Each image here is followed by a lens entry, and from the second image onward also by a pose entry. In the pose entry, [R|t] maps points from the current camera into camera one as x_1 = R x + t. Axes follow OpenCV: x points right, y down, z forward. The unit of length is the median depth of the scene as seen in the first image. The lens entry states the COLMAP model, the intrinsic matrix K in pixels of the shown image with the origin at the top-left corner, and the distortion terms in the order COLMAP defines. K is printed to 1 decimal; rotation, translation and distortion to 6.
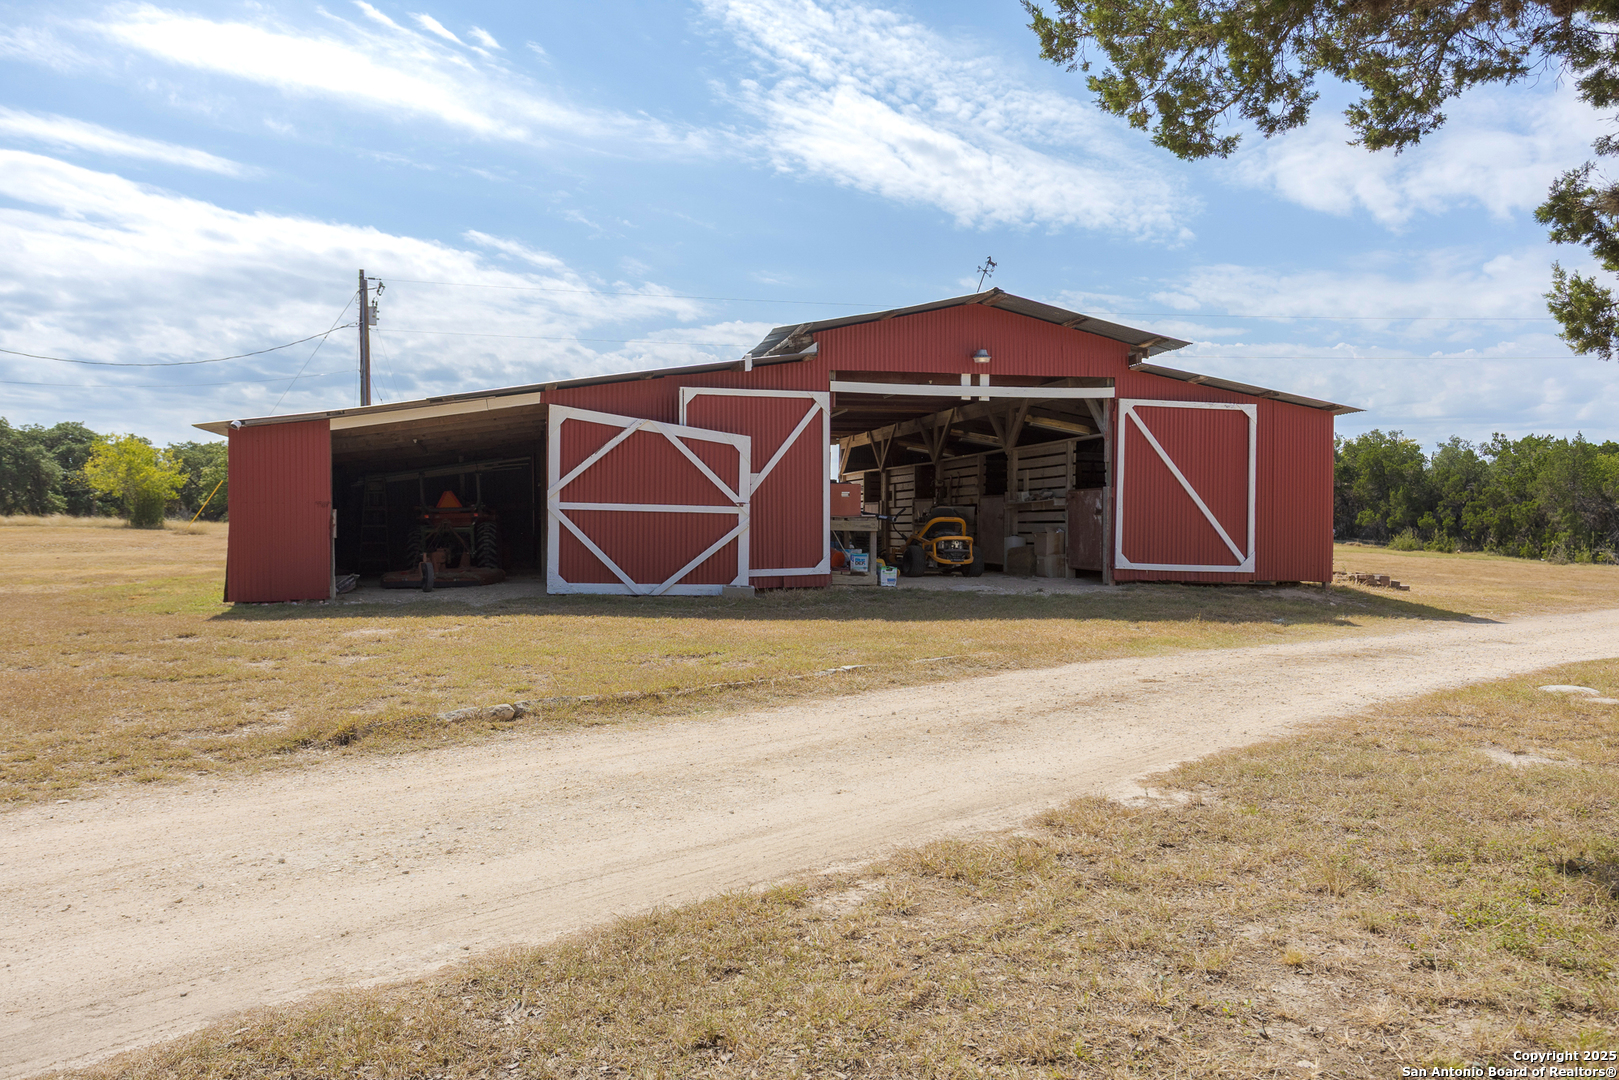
lens RADIAL K [[1197.7, 0, 808.6], [0, 1197.7, 543.4], [0, 0, 1]] dist [0.008831, 0.000979]
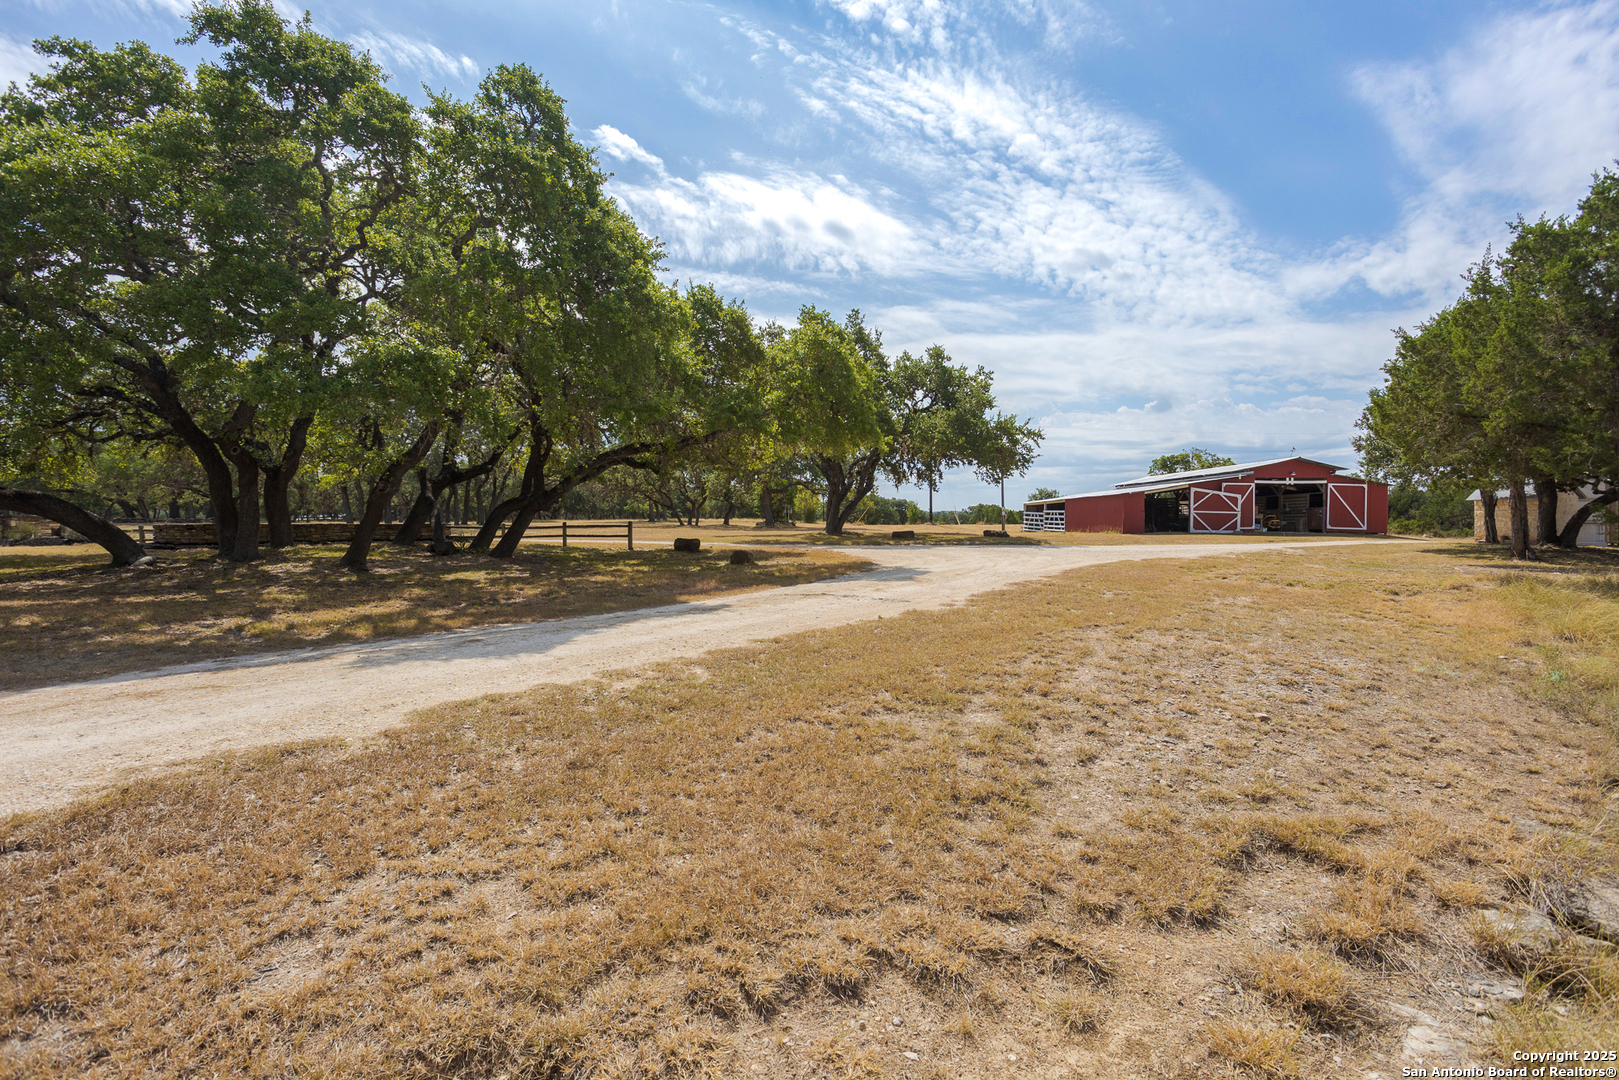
lens RADIAL K [[779.6, 0, 806.9], [0, 779.6, 538.6], [0, 0, 1]] dist [-0.012463, 0.003220]
pose [[0.989502, 0.005461, -0.144413, -1.036486], [-0.005537, 0.999985, -0.000123, 0.063970], [0.144411, 0.000922, 0.989517, -1.693172]]
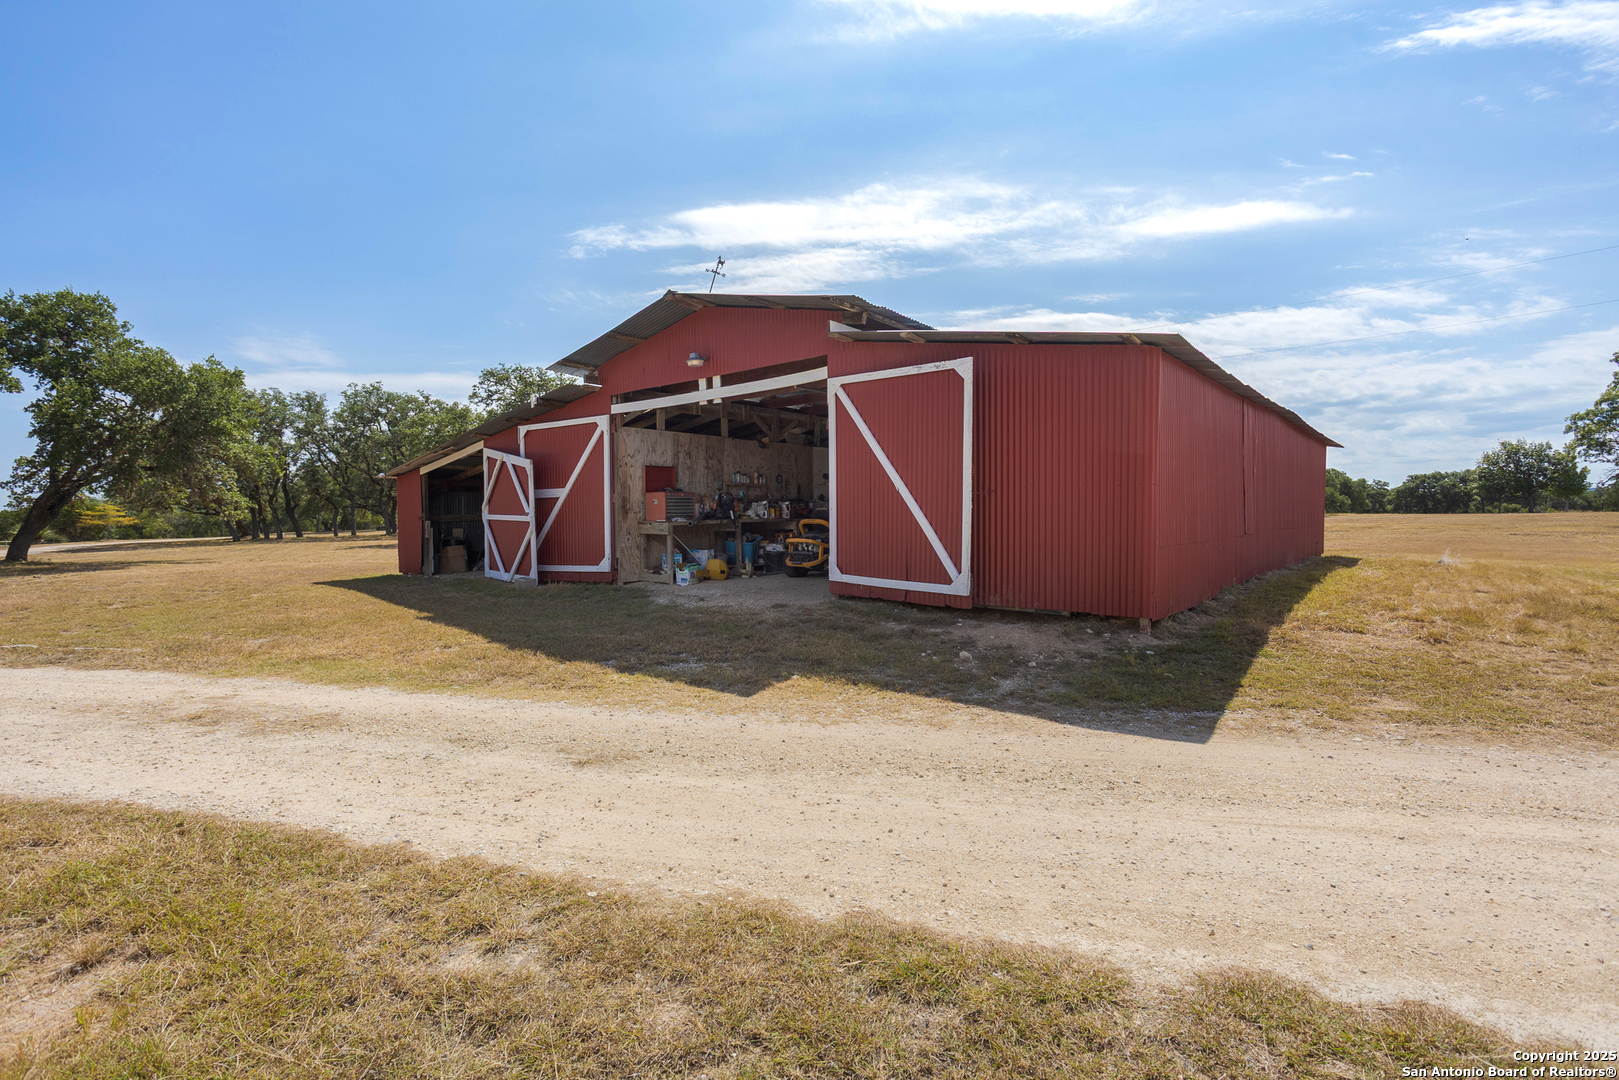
lens RADIAL K [[779.6, 0, 807.6], [0, 779.6, 538.9], [0, 0, 1]] dist [-0.012463, 0.003220]
pose [[0.605975, 0.014907, -0.795344, 0.707661], [0.012866, 0.999510, 0.028536, -0.024709], [0.795379, -0.027525, 0.605487, 0.671156]]
